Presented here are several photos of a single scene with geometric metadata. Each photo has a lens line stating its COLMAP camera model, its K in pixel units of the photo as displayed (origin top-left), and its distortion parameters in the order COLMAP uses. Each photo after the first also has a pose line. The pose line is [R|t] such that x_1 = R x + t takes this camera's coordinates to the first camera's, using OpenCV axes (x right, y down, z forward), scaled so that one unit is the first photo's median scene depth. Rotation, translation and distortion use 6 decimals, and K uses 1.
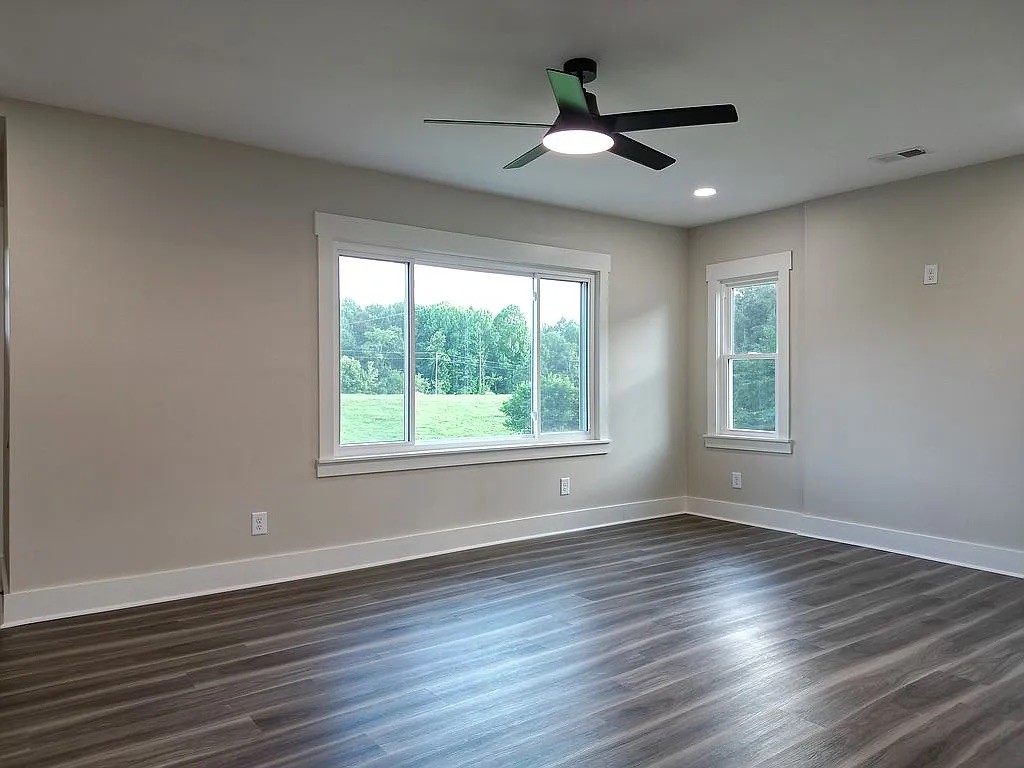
lens RADIAL K [[721.0, 0, 509.3], [0, 721.0, 376.0], [0, 0, 1]] dist [0.068619, -0.064701]
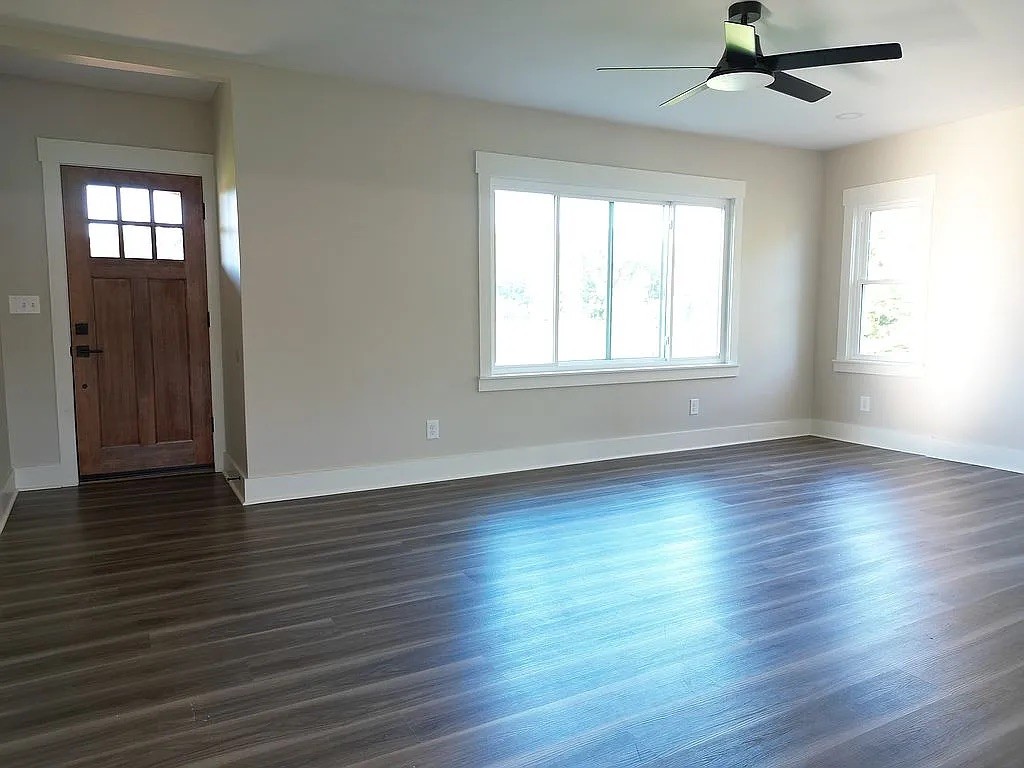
lens RADIAL K [[721.0, 0, 510.5], [0, 721.0, 379.1], [0, 0, 1]] dist [0.068619, -0.064701]
pose [[0.991350, 0.014007, -0.130494, -0.075918], [-0.000227, 0.994471, 0.105016, 0.000557], [0.131243, -0.104078, 0.985872, -0.123558]]
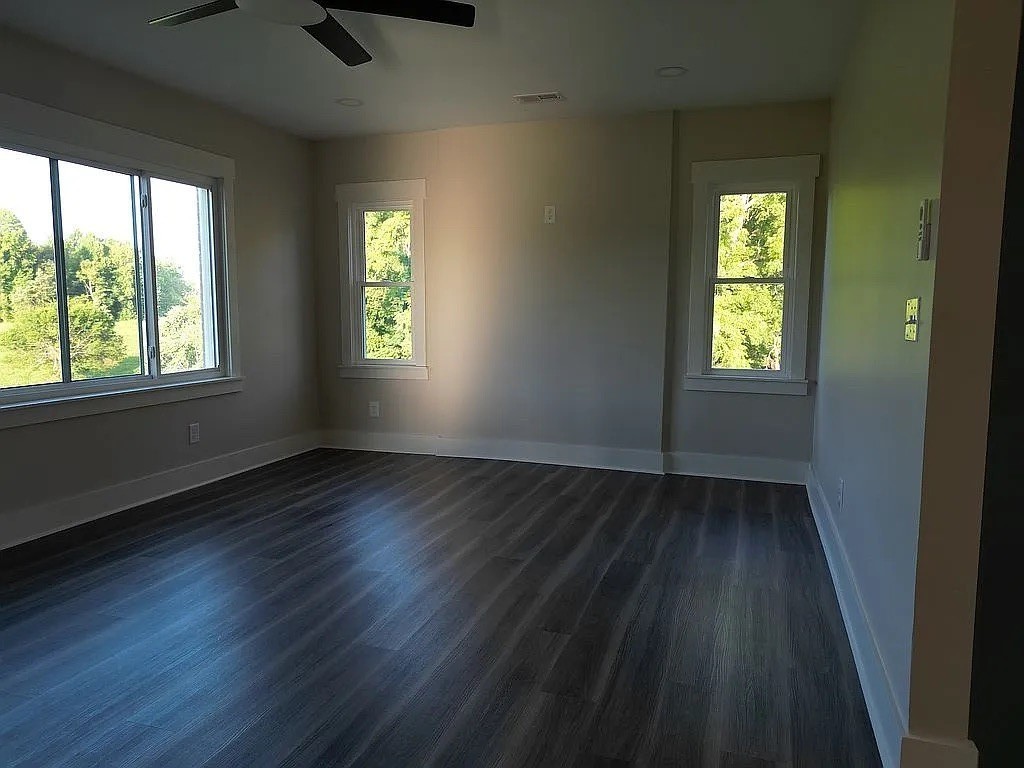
lens RADIAL K [[721.0, 0, 508.3], [0, 721.0, 377.4], [0, 0, 1]] dist [0.068619, -0.064701]
pose [[0.822152, -0.054207, 0.566681, -0.145801], [-0.004831, 0.994756, 0.102165, -0.003070], [-0.569248, -0.086732, 0.817578, 0.135812]]
